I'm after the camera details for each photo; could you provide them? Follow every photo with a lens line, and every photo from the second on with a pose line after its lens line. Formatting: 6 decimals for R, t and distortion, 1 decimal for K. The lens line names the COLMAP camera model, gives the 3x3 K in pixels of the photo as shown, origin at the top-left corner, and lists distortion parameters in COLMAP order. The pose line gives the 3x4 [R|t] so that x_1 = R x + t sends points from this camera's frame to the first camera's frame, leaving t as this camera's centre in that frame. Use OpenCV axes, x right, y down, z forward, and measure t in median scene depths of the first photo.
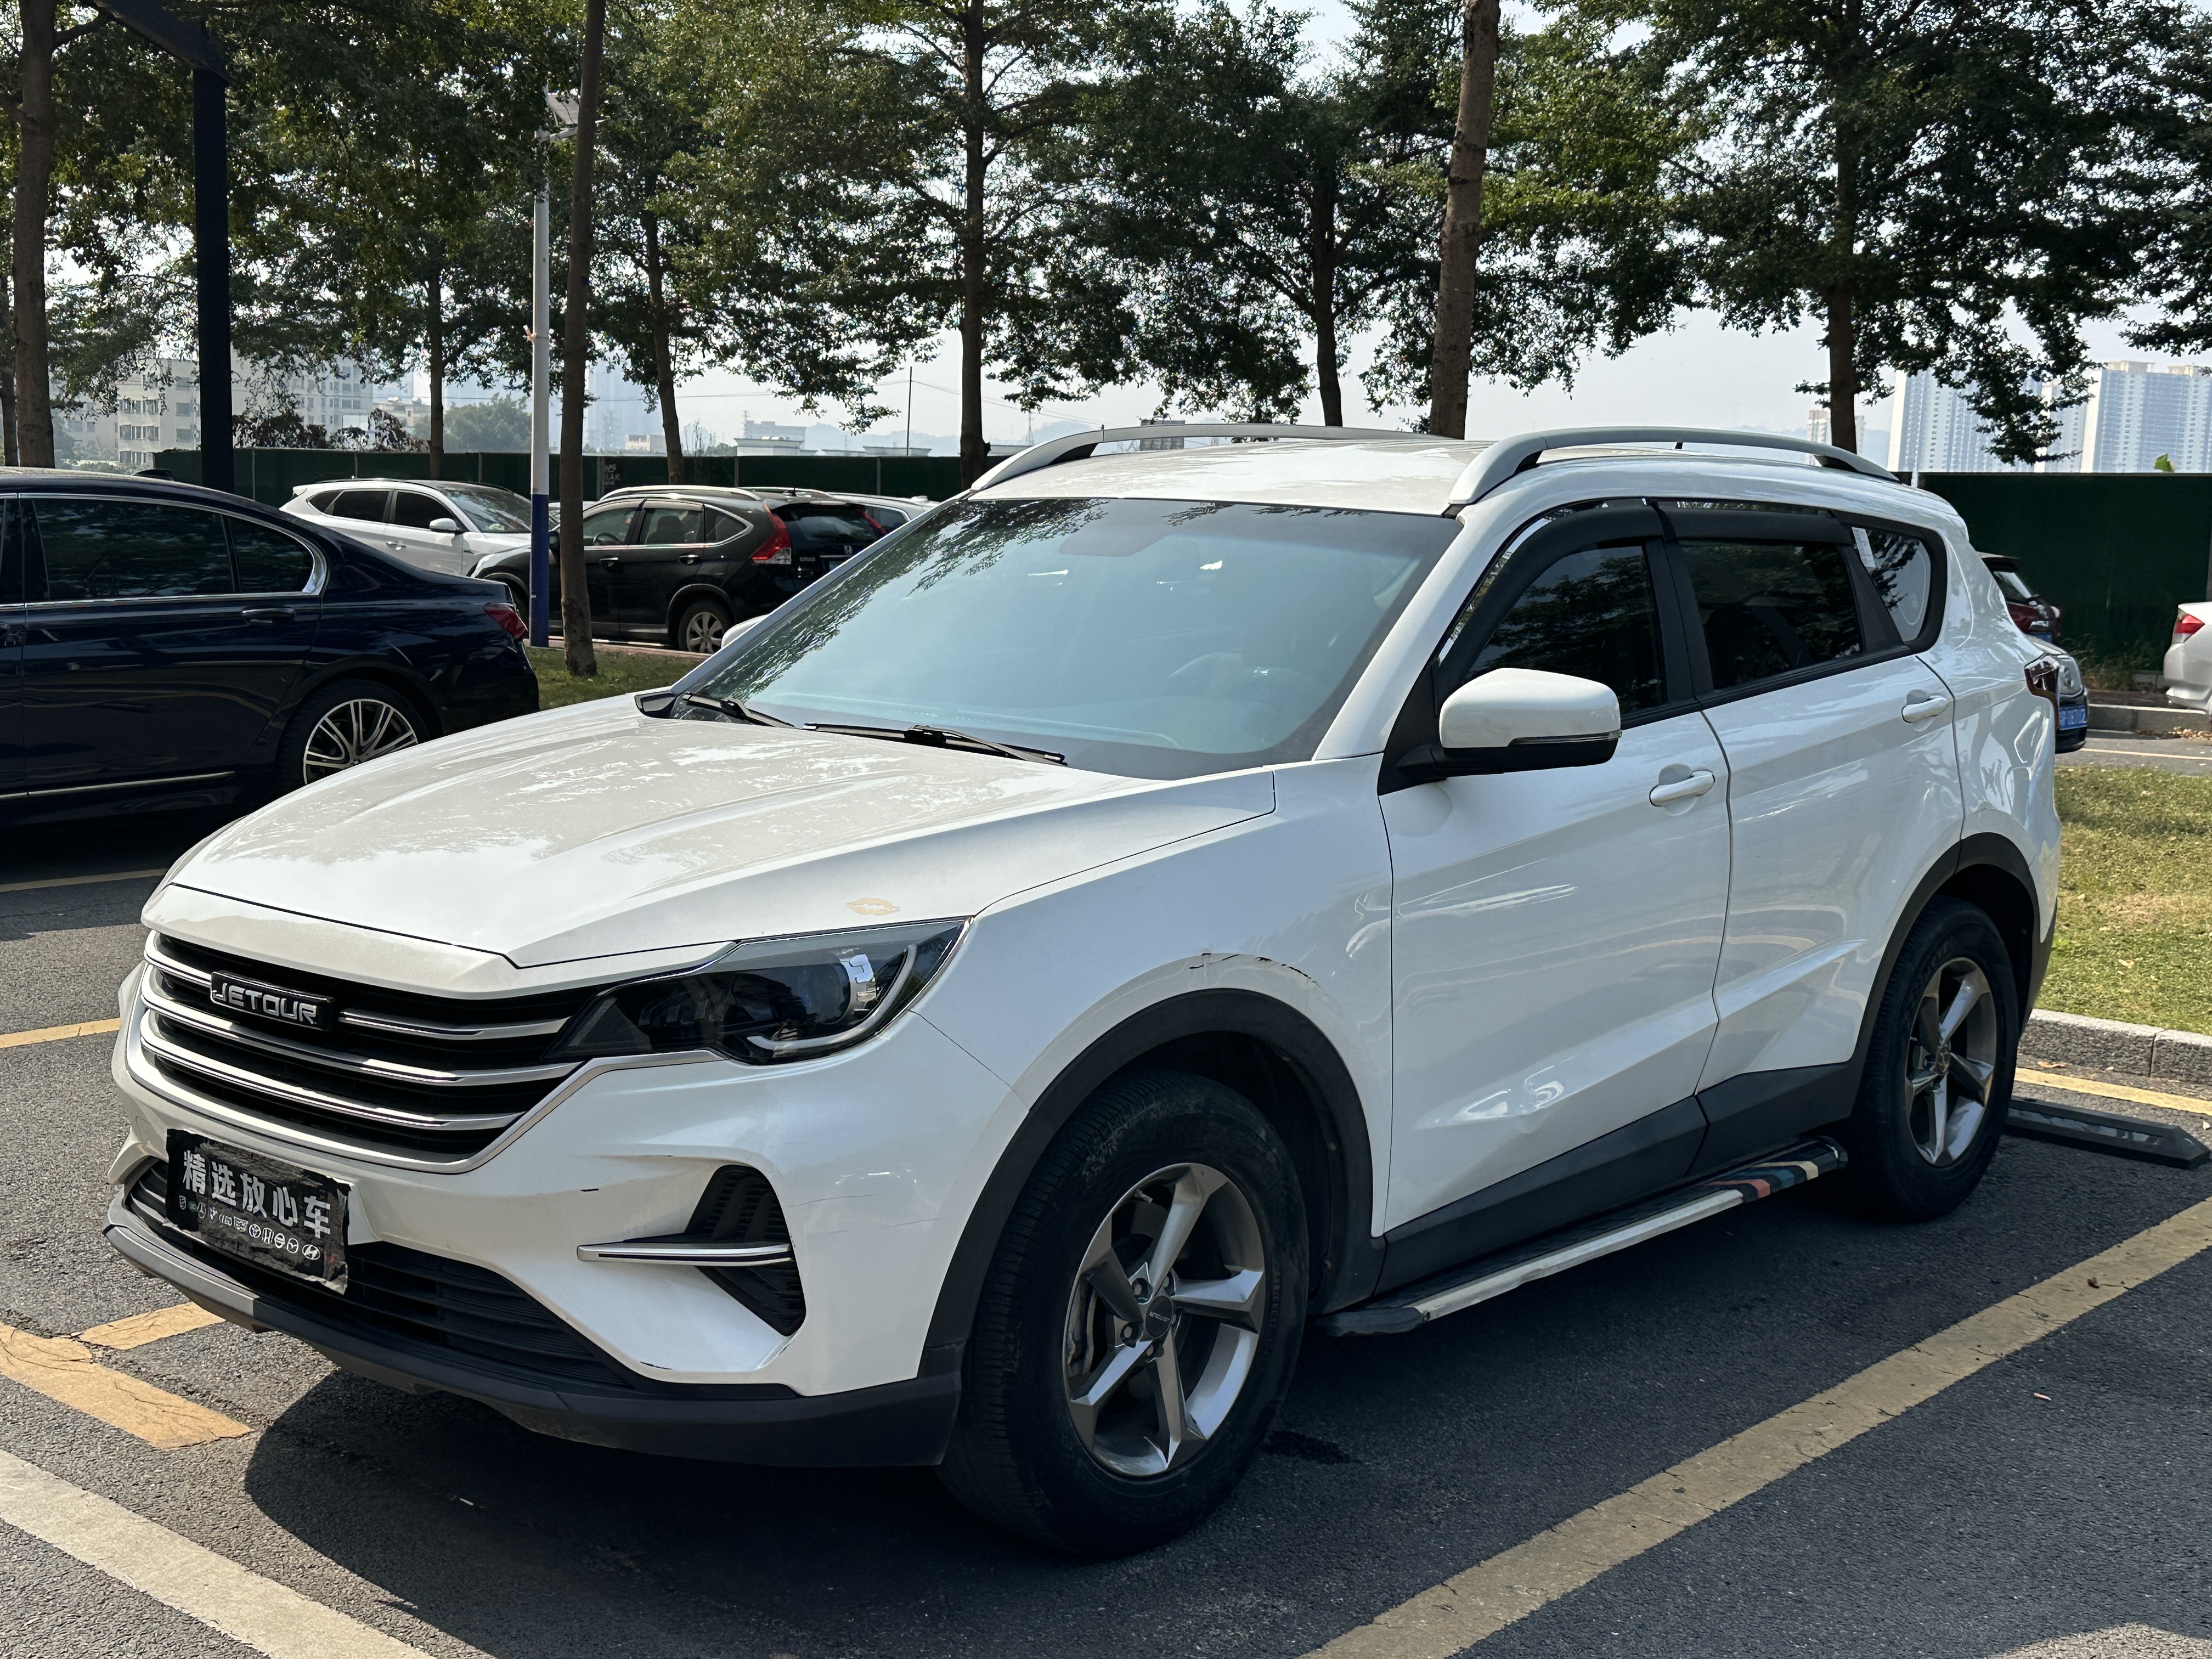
lens RADIAL K [[2739.2, 0, 1120.0], [0, 2739.2, 807.9], [0, 0, 1]] dist [0.103157, 0.000000]
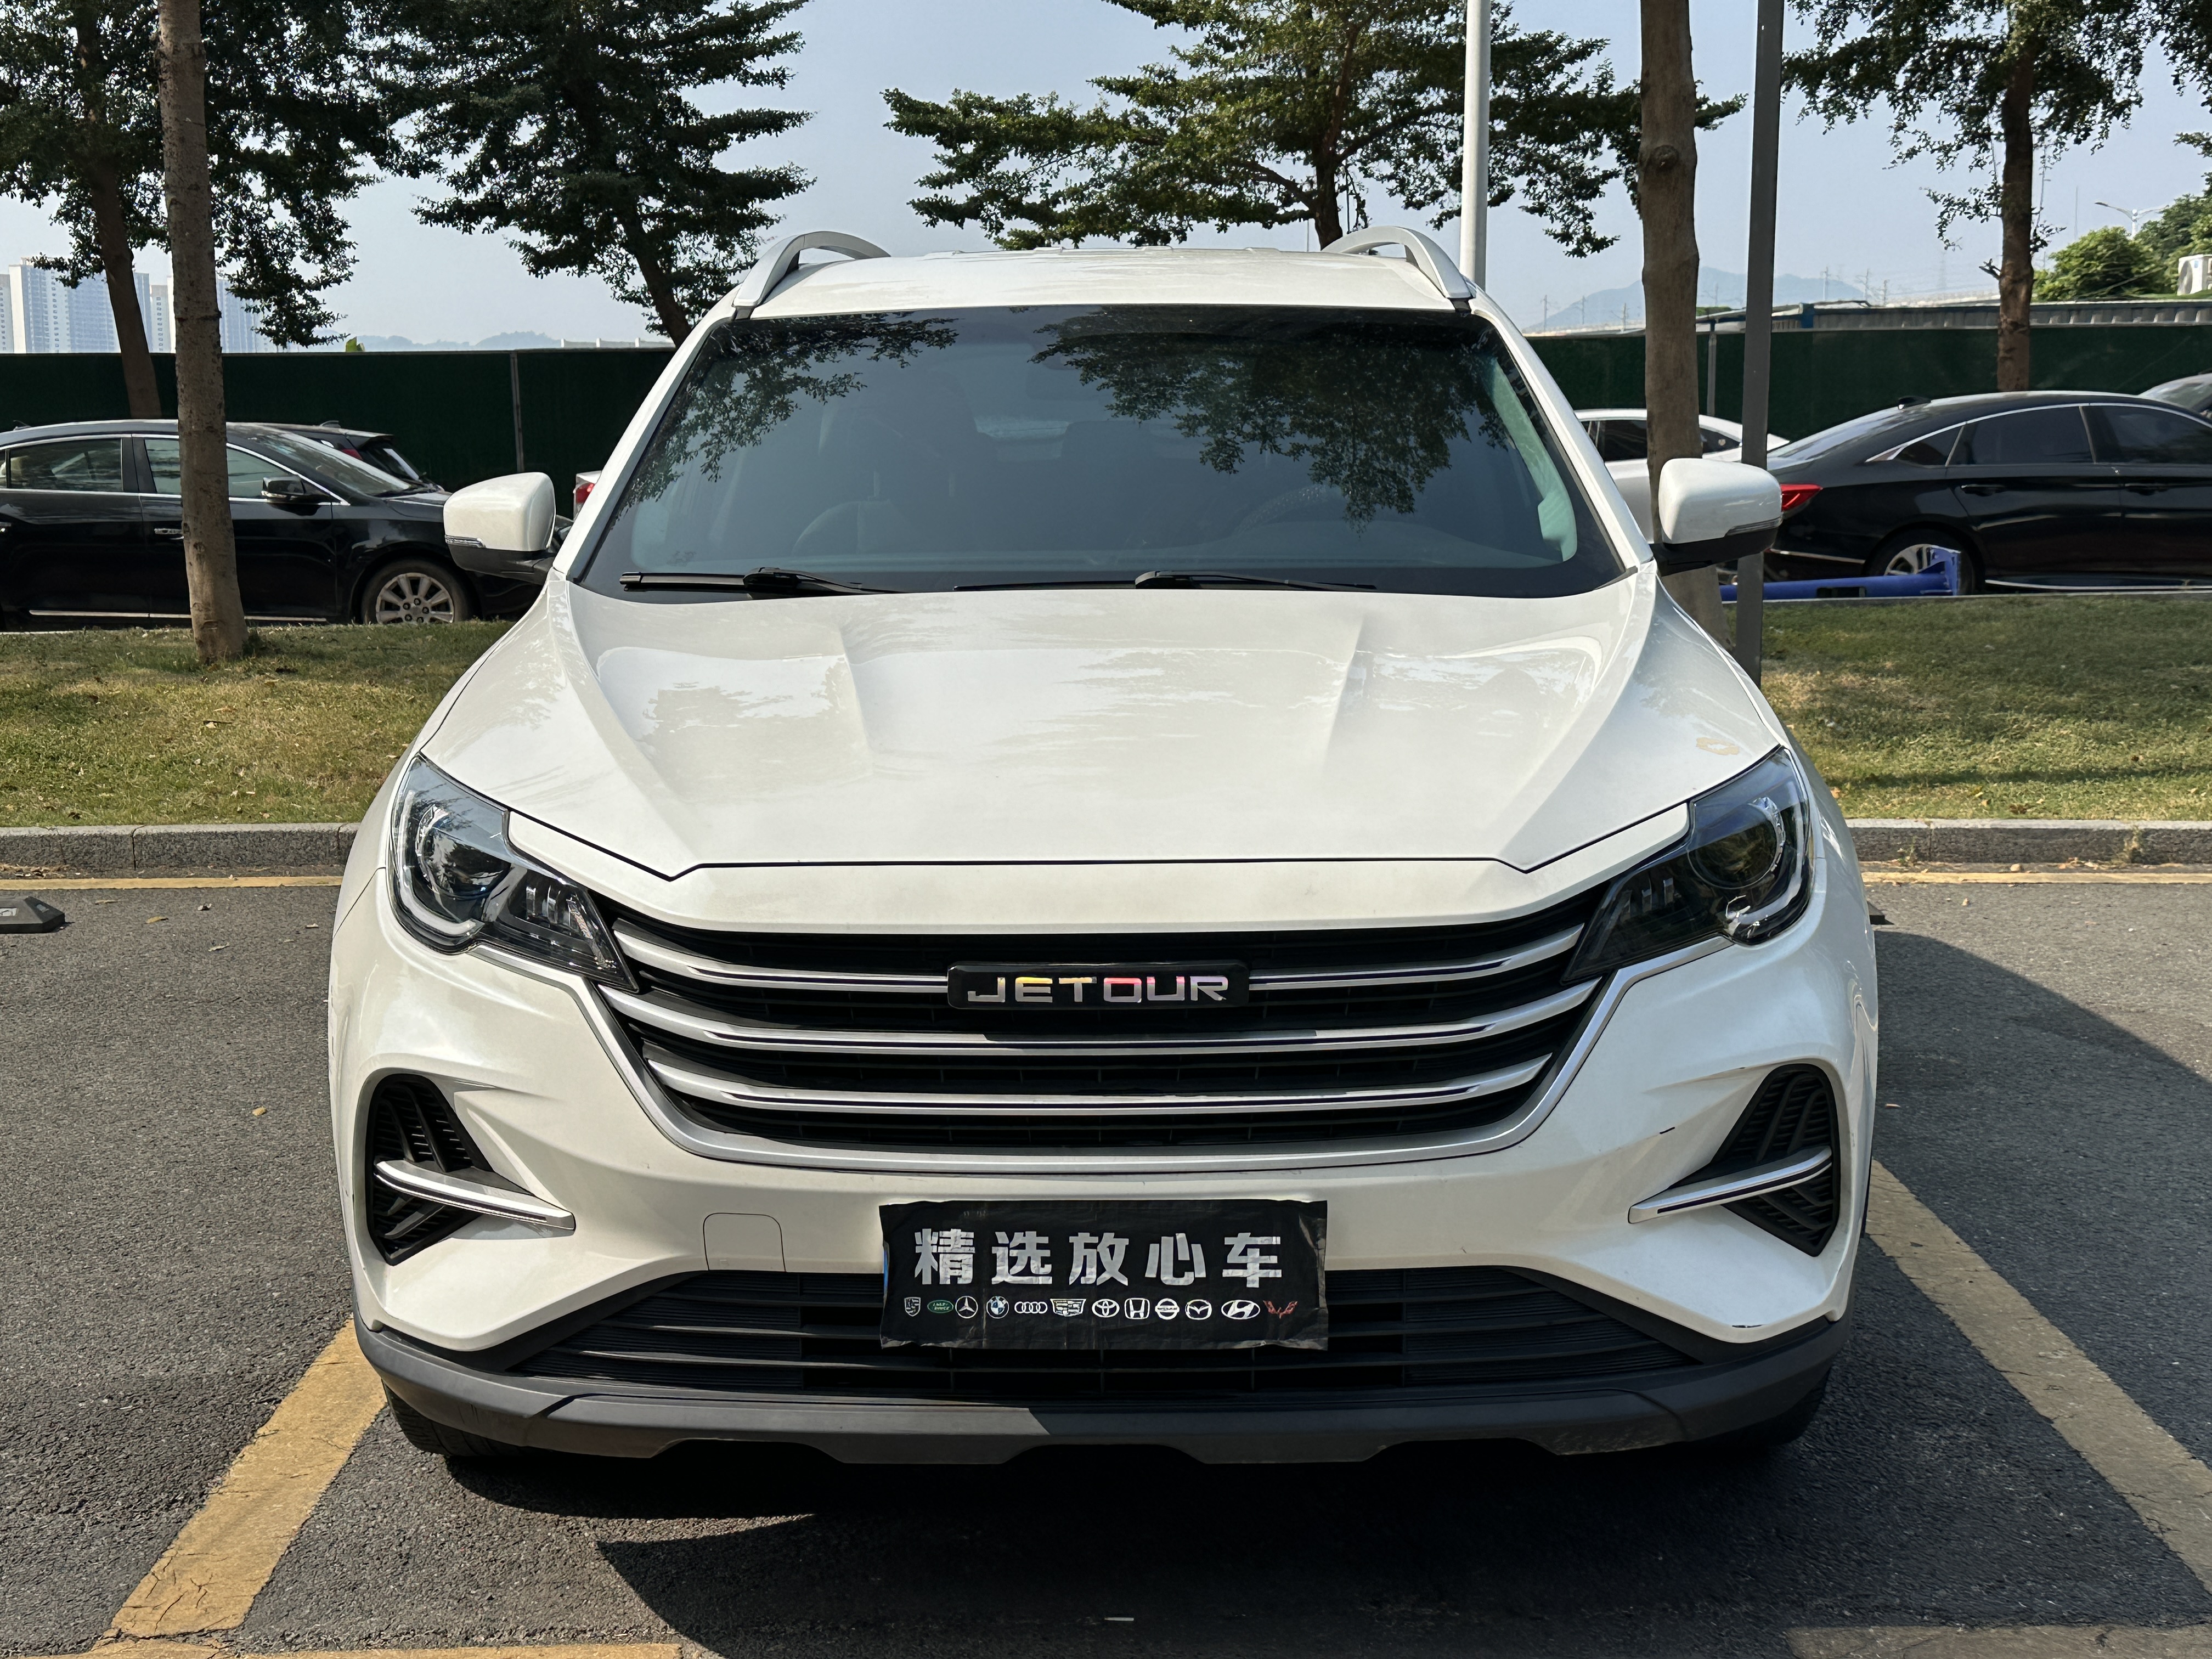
lens RADIAL K [[2739.2, 0, 1113.5], [0, 2739.2, 846.5], [0, 0, 1]] dist [0.103157, 0.000000]
pose [[0.756953, -0.141514, 0.637962, -0.731344], [0.110020, 0.989932, 0.089049, -0.027869], [-0.644141, 0.002782, 0.764902, 0.446532]]
